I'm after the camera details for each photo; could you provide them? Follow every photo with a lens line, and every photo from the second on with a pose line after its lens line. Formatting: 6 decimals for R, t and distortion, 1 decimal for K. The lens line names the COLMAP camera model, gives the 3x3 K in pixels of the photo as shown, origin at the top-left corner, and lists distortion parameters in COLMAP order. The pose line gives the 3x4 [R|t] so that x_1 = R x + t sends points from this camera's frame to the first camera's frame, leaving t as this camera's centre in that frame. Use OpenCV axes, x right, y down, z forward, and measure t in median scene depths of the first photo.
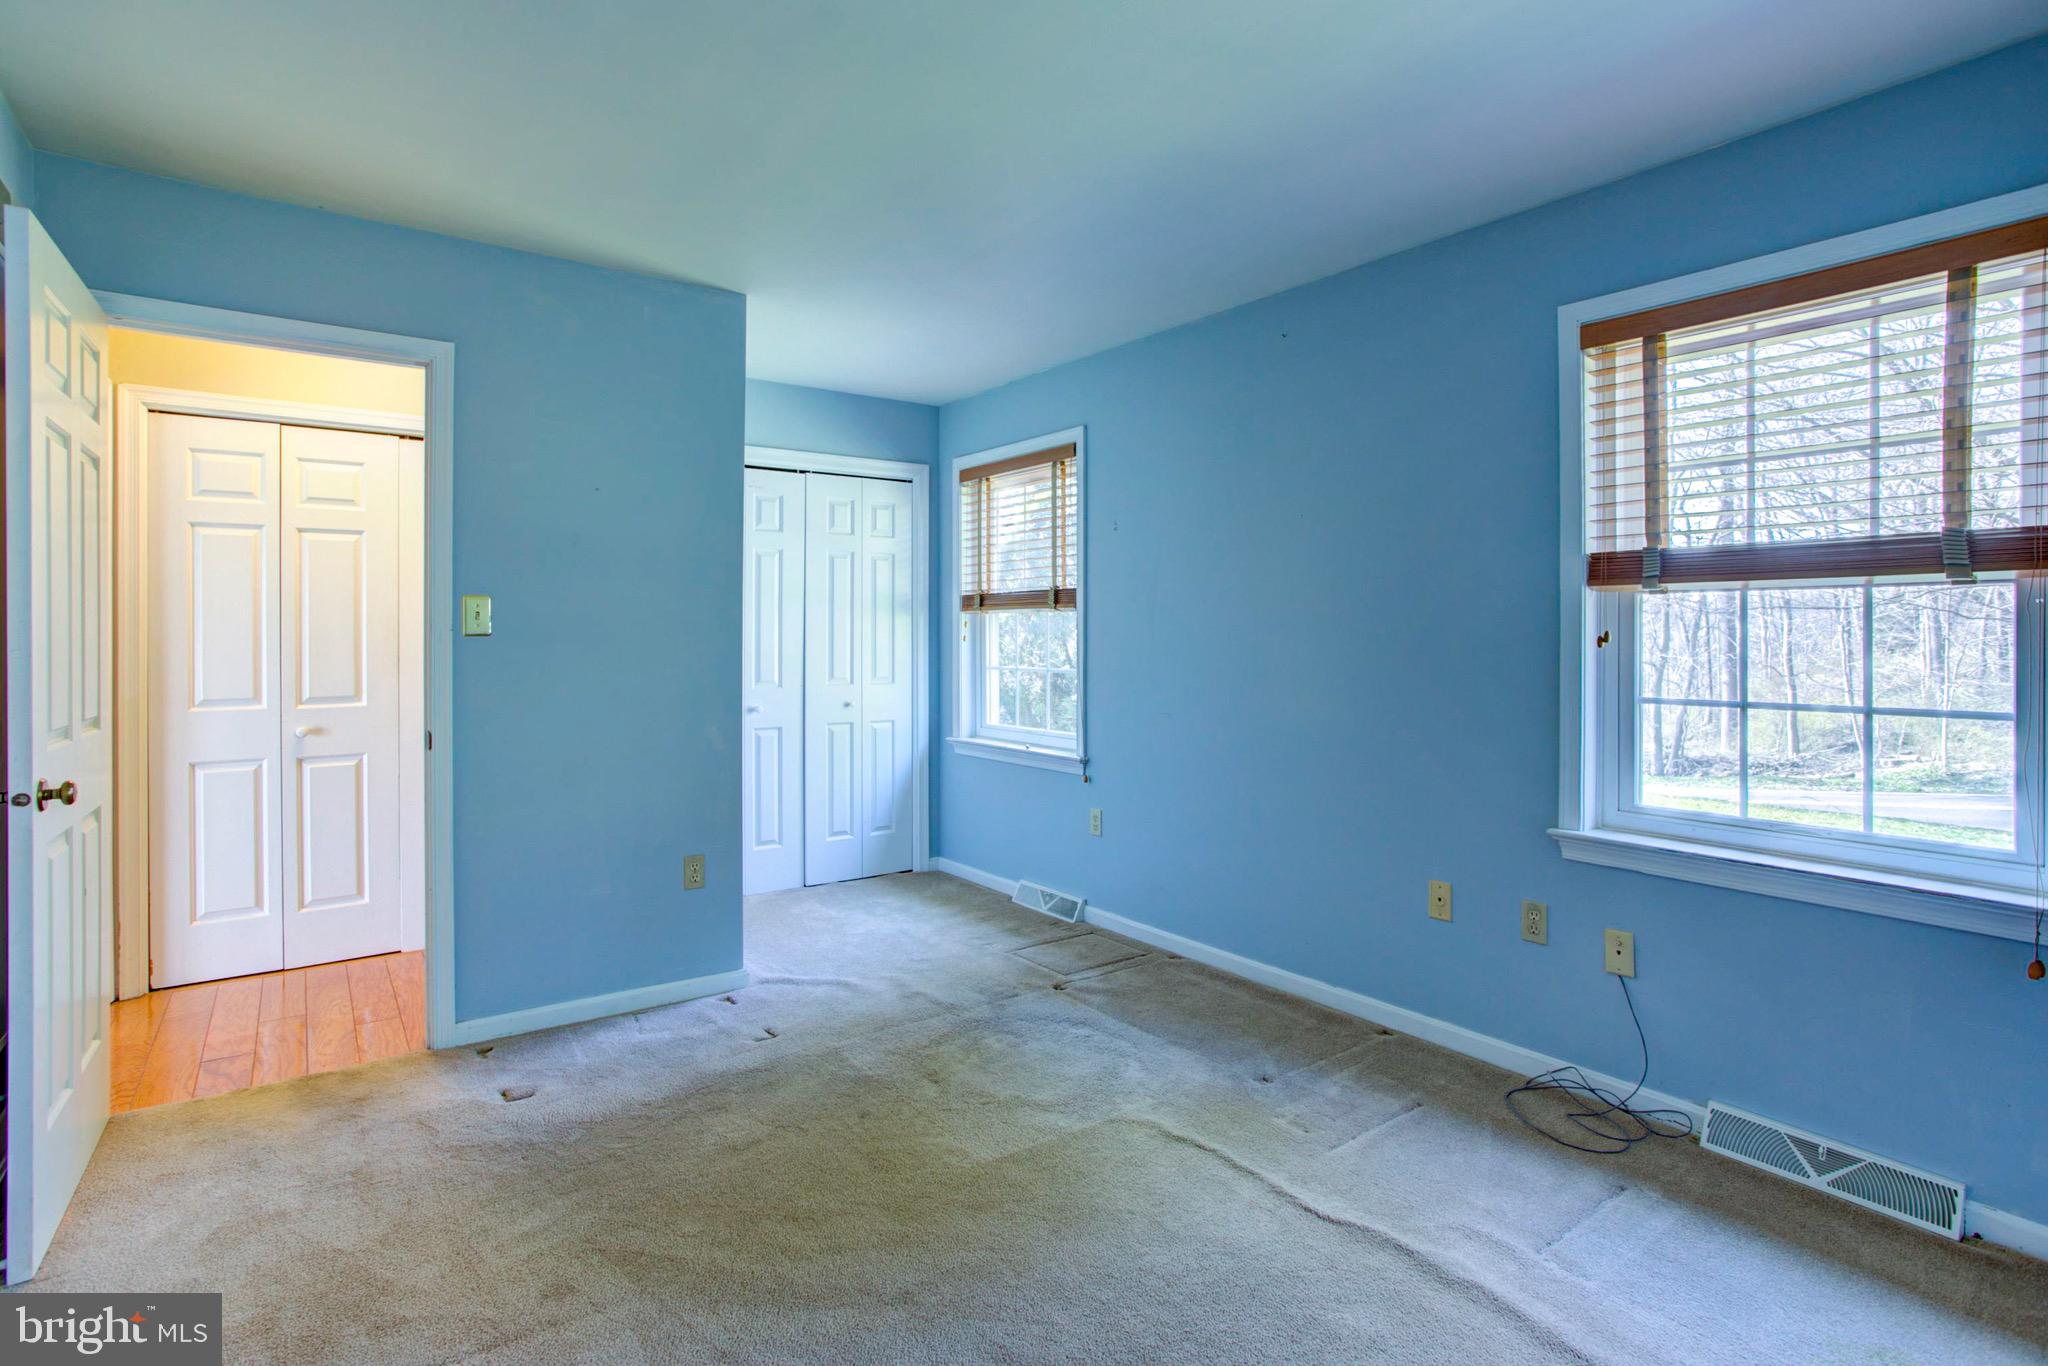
lens RADIAL K [[1007.2, 0, 1019.0], [0, 1007.2, 641.0], [0, 0, 1]] dist [-0.061628, 0.029176]
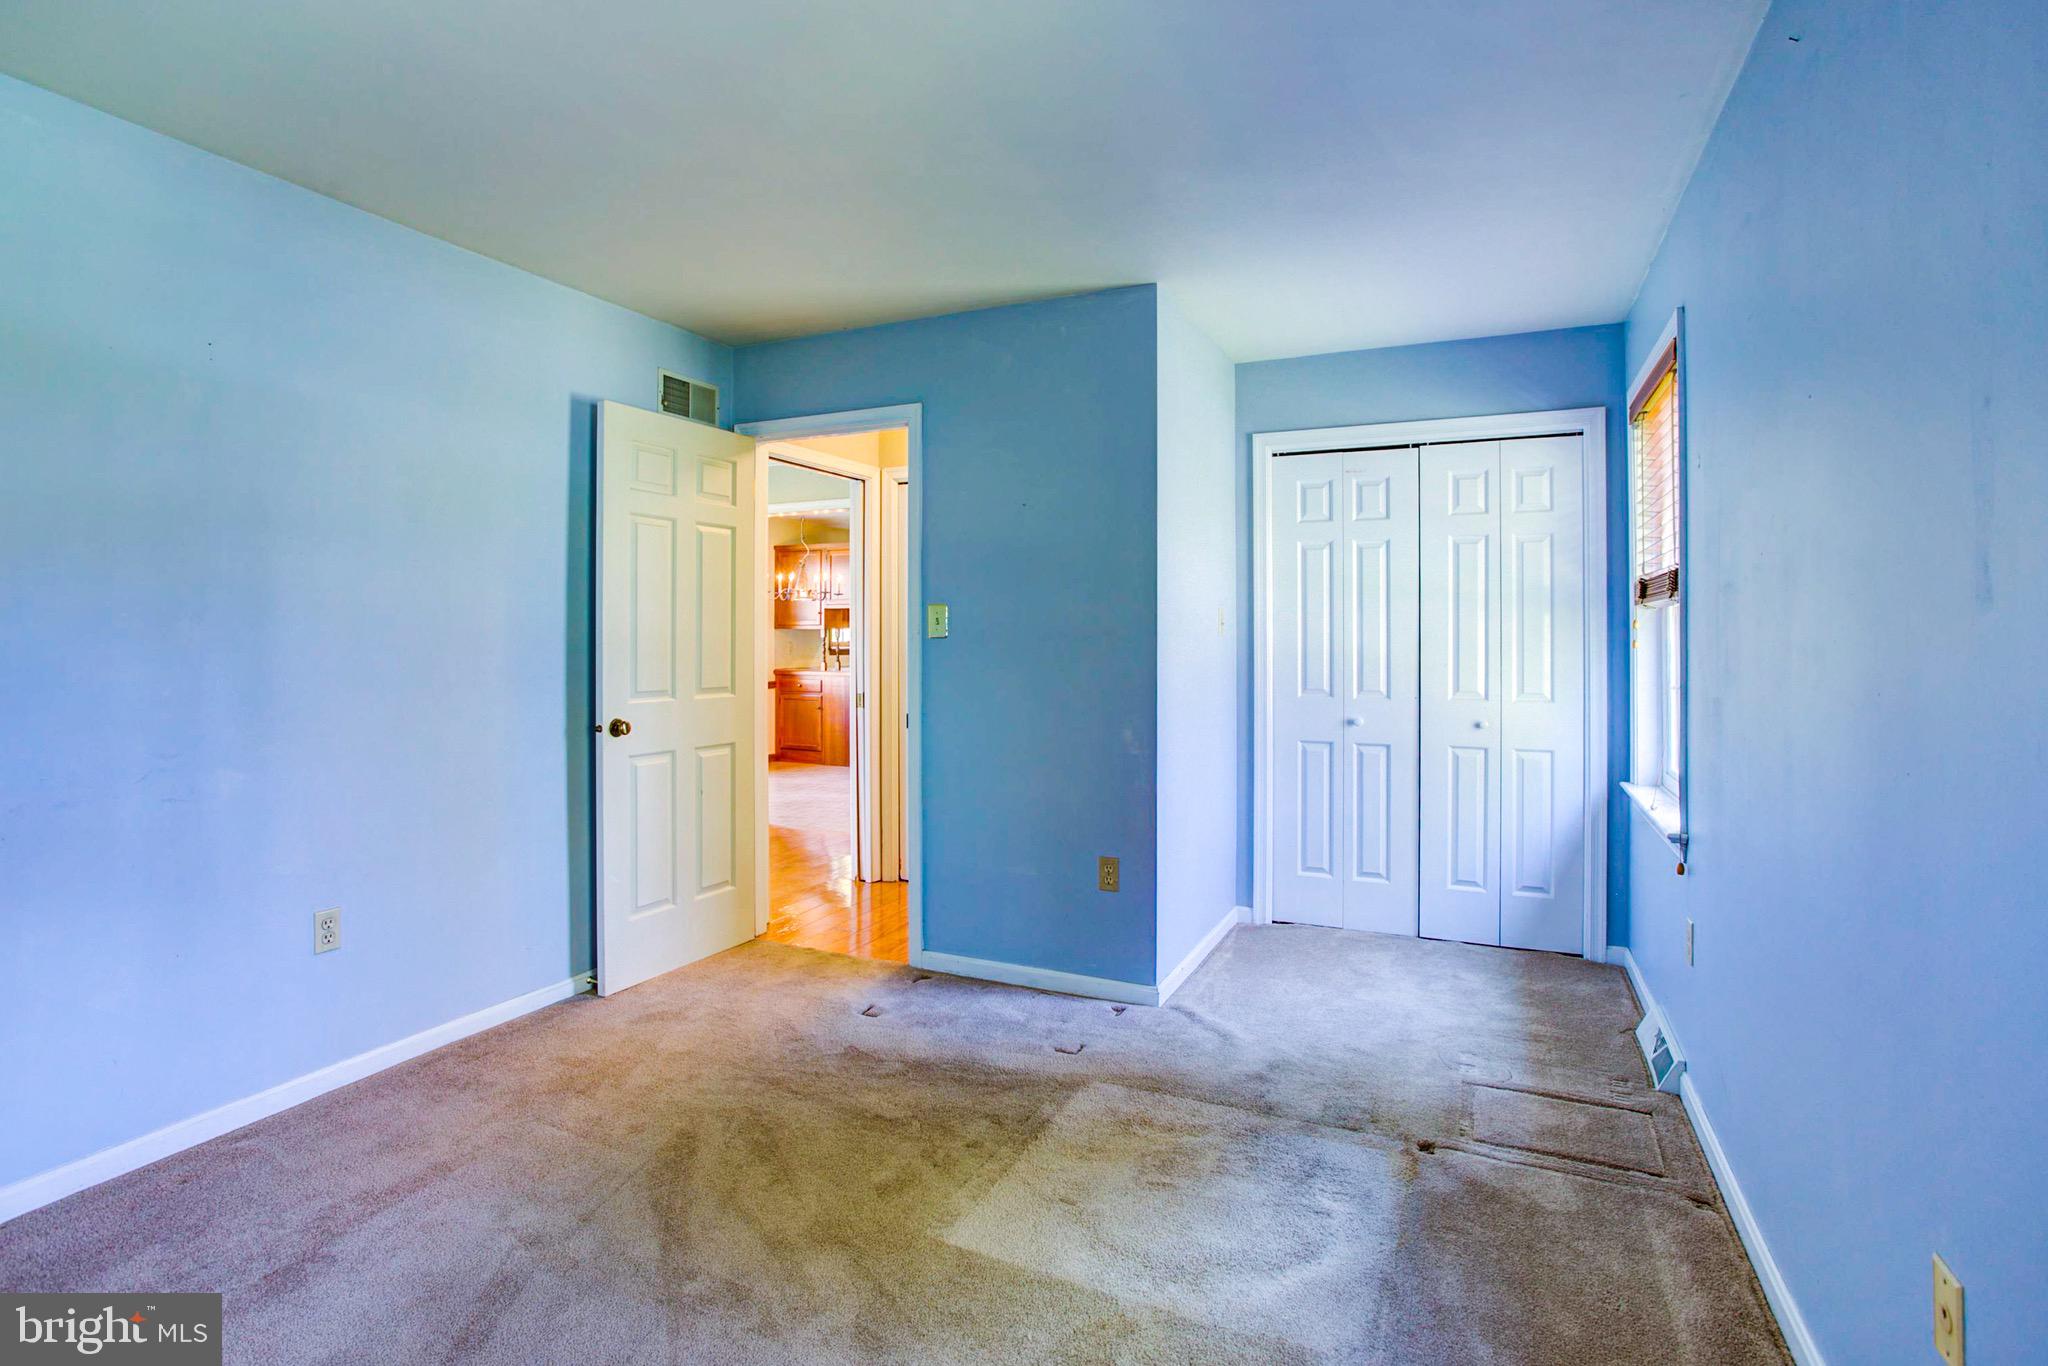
lens RADIAL K [[1007.2, 0, 1019.0], [0, 1007.2, 641.0], [0, 0, 1]] dist [-0.061628, 0.029176]
pose [[0.478567, 0.004607, -0.878039, 0.585929], [-0.007785, 0.999969, 0.001004, -0.003532], [0.878017, 0.006355, 0.478588, 0.494280]]
